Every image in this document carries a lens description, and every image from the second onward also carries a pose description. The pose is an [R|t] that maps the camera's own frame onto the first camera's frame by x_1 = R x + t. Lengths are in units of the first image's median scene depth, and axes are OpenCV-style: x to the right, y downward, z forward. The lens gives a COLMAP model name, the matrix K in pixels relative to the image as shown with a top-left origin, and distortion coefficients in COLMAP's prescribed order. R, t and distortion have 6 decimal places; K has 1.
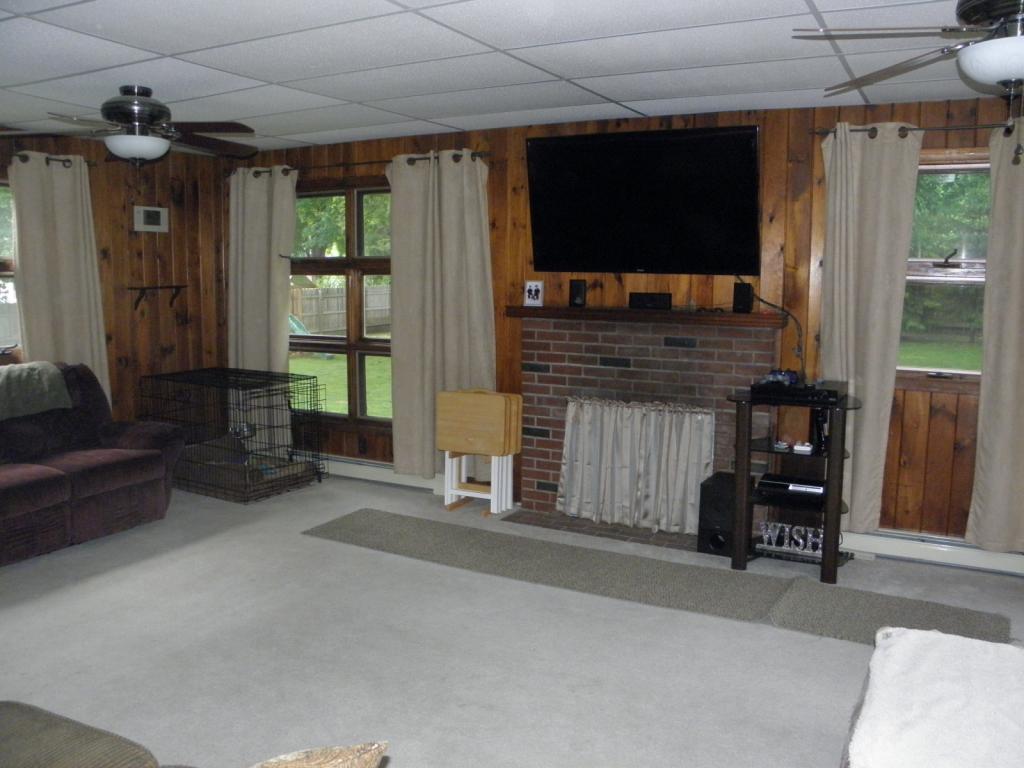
lens RADIAL K [[849.6, 0, 506.3], [0, 849.6, 380.9], [0, 0, 1]] dist [-0.017570, 0.021513]
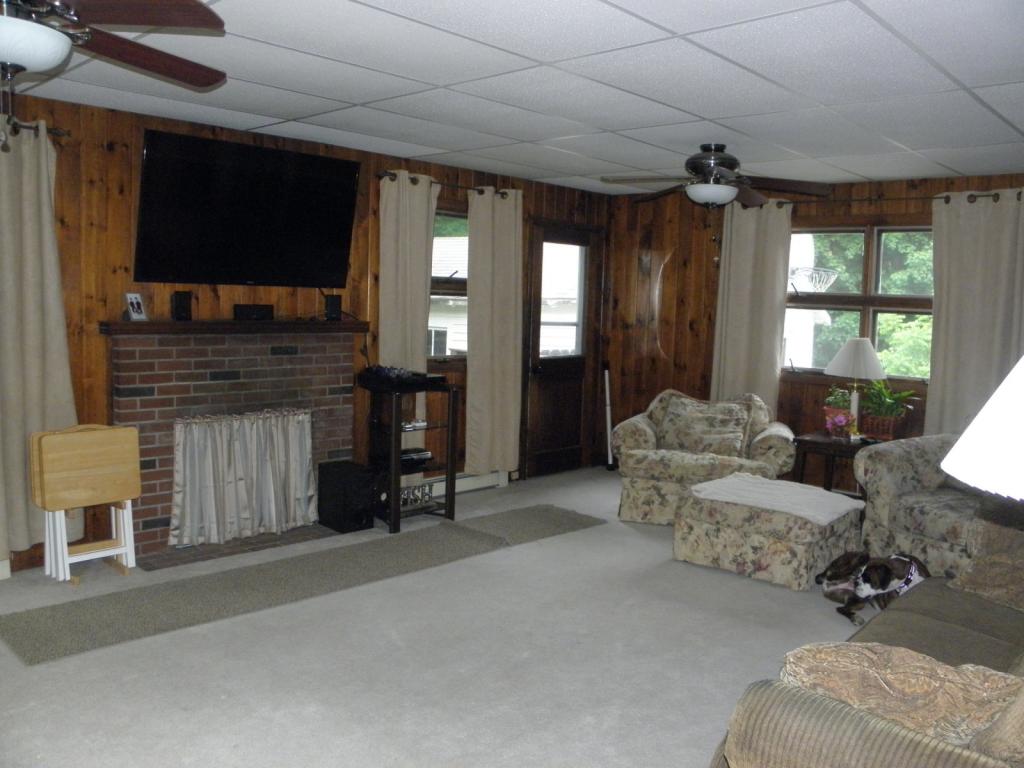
lens RADIAL K [[849.6, 0, 504.4], [0, 849.6, 386.2], [0, 0, 1]] dist [-0.017570, 0.021513]
pose [[0.347229, -0.104682, 0.931919, -0.675595], [0.096012, 0.992496, 0.075713, -0.053431], [-0.932852, 0.063186, 0.354675, 0.356323]]
